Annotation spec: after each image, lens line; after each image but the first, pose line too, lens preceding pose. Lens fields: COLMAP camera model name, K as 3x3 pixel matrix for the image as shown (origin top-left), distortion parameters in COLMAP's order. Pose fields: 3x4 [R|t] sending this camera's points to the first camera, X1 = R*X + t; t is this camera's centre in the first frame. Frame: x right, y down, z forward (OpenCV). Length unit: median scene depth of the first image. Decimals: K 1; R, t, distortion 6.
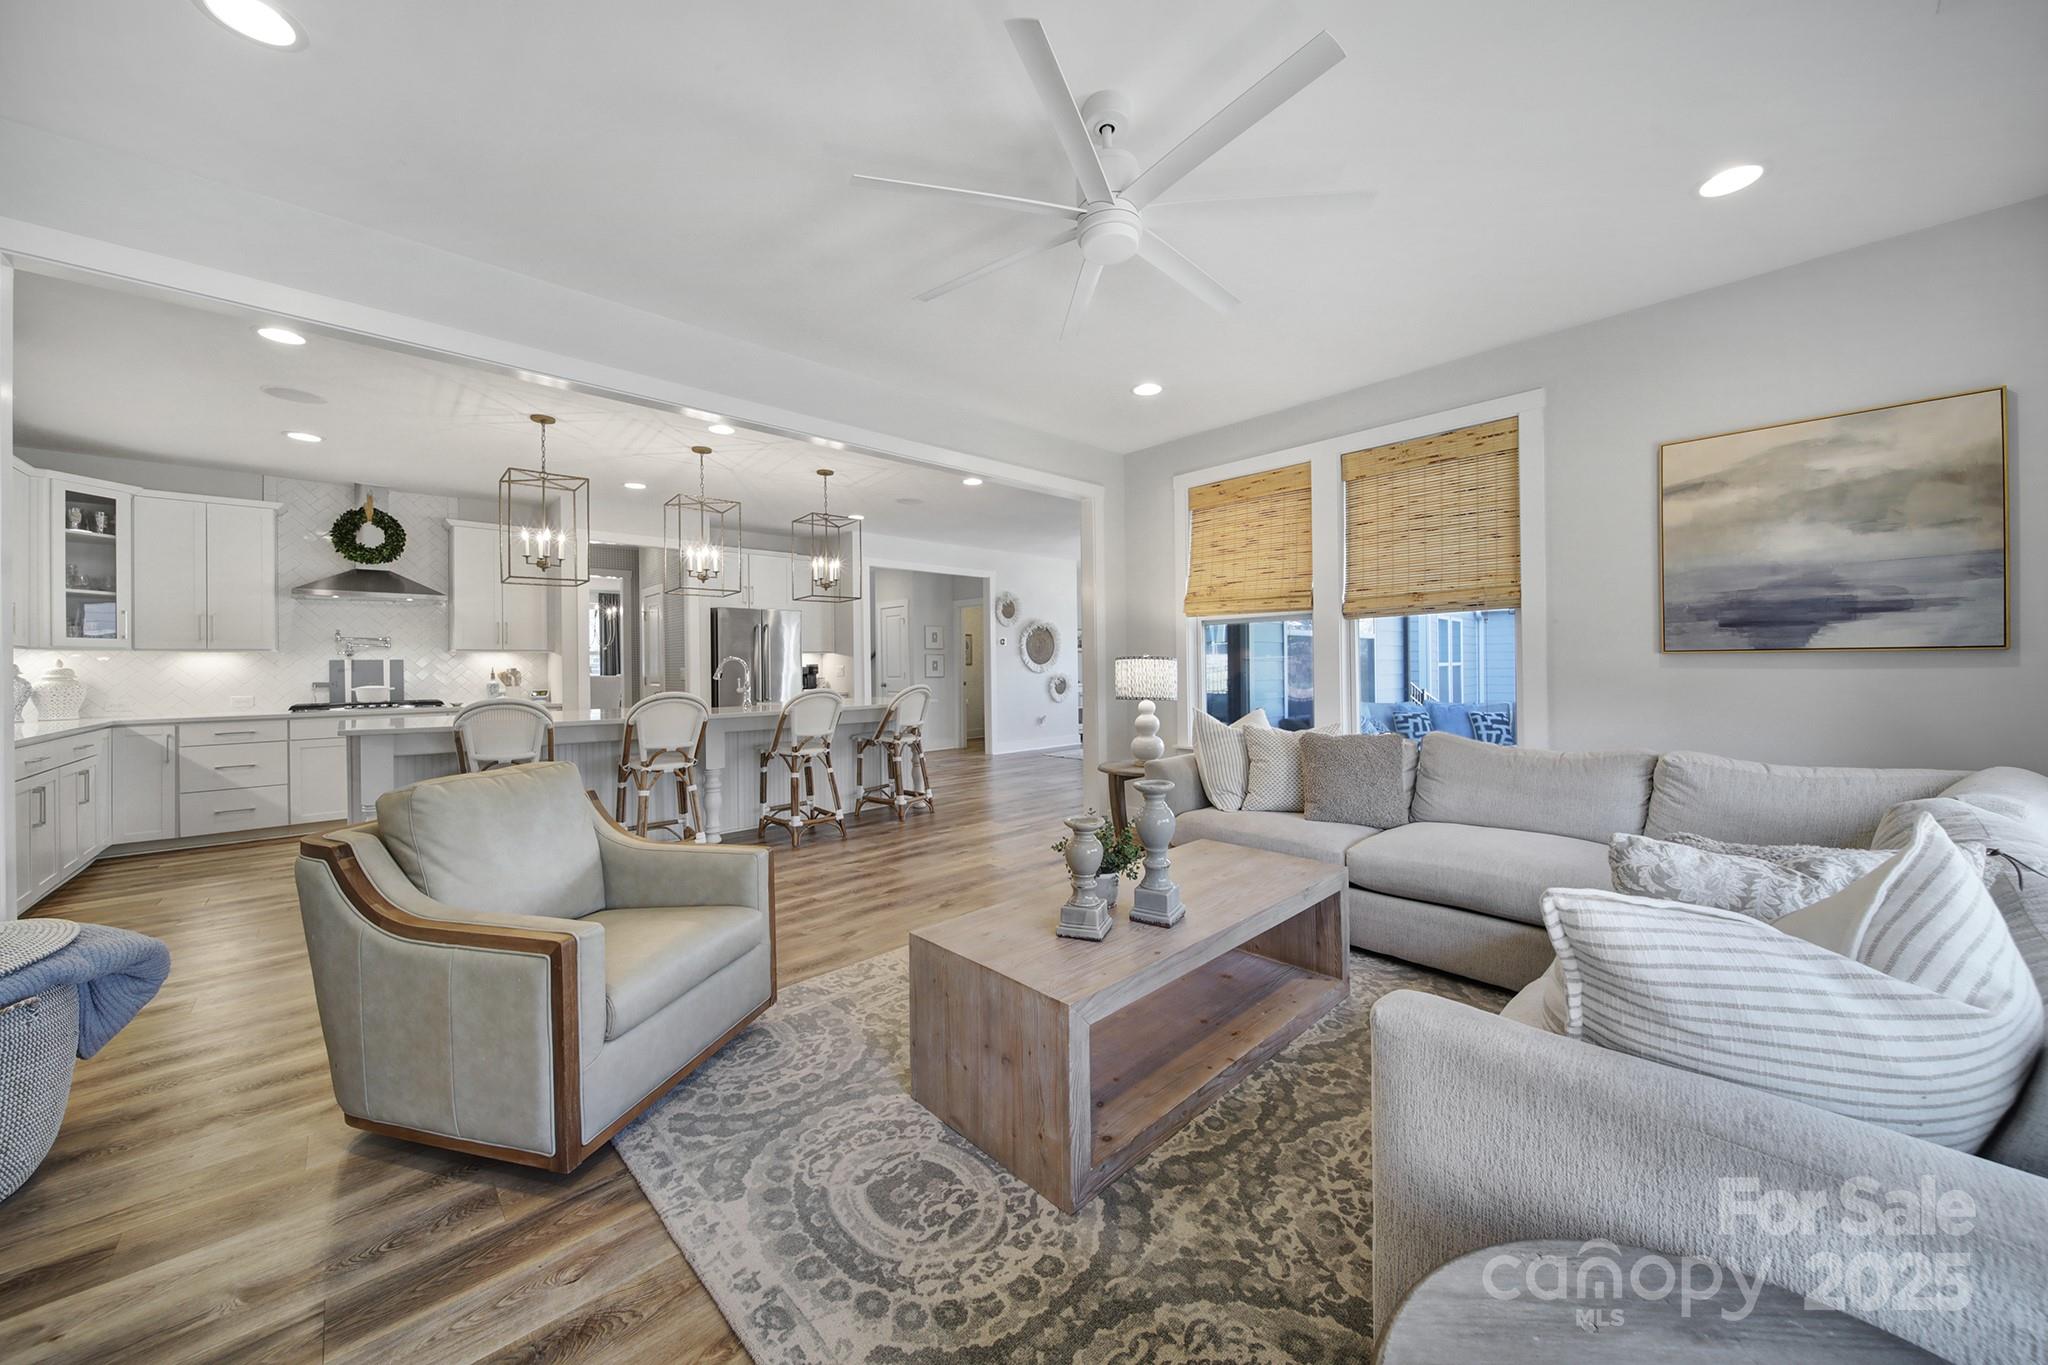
lens RADIAL K [[717.6, 0, 1024.8], [0, 717.6, 672.0], [0, 0, 1]] dist [-0.000199, -0.000090]
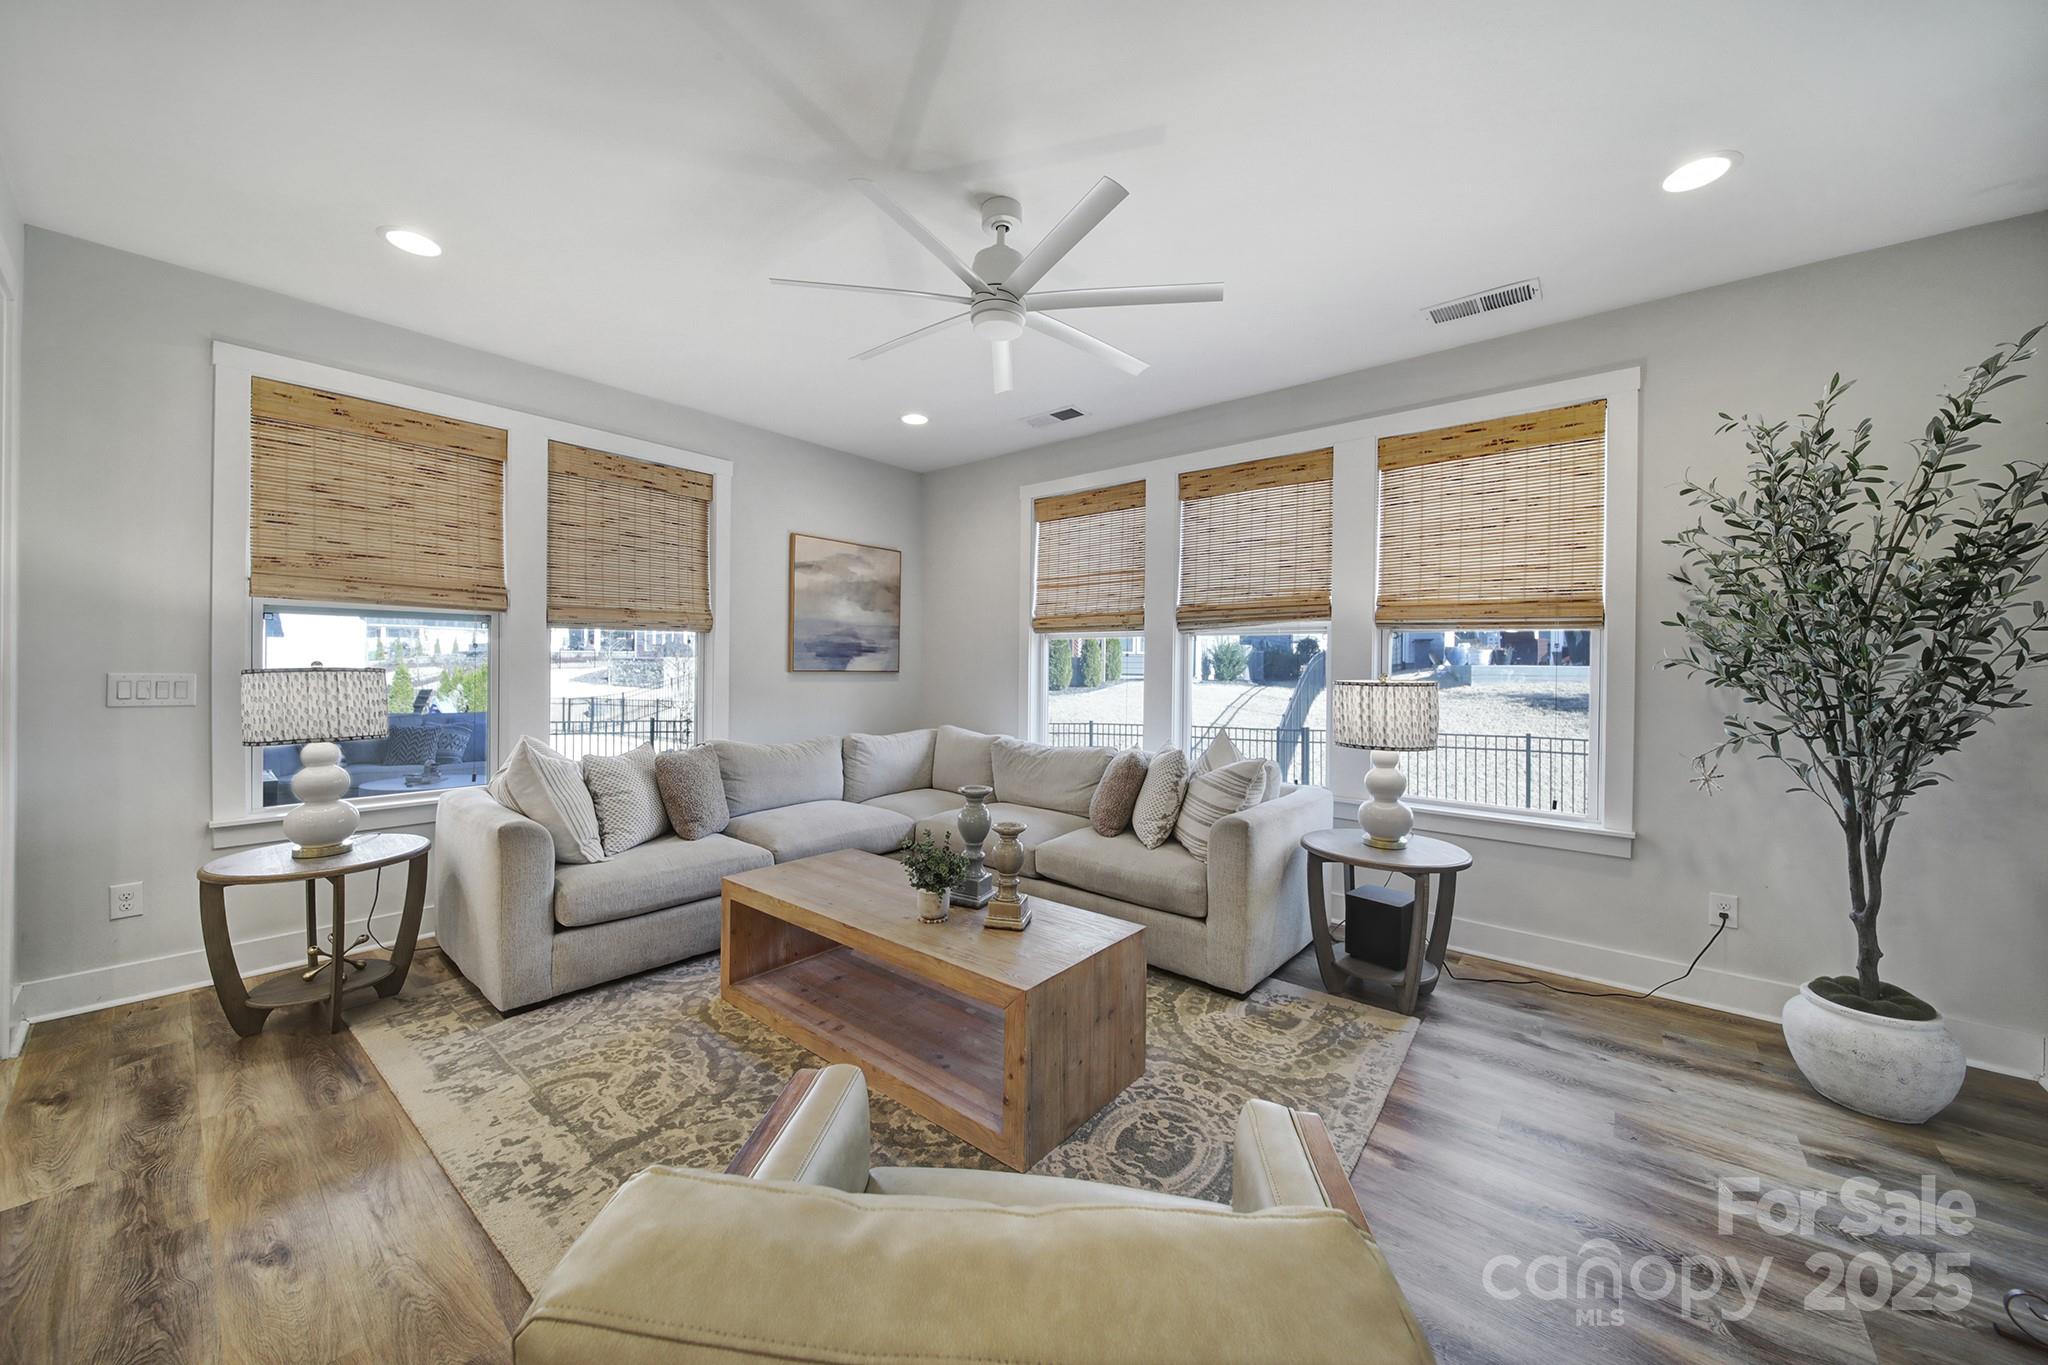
lens RADIAL K [[717.6, 0, 1025.8], [0, 717.6, 681.6], [0, 0, 1]] dist [-0.000199, -0.000090]
pose [[-0.116334, -0.009564, 0.993164, -0.578579], [0.000273, 0.999953, 0.009662, -0.018417], [-0.993210, 0.001395, -0.116326, 0.608282]]
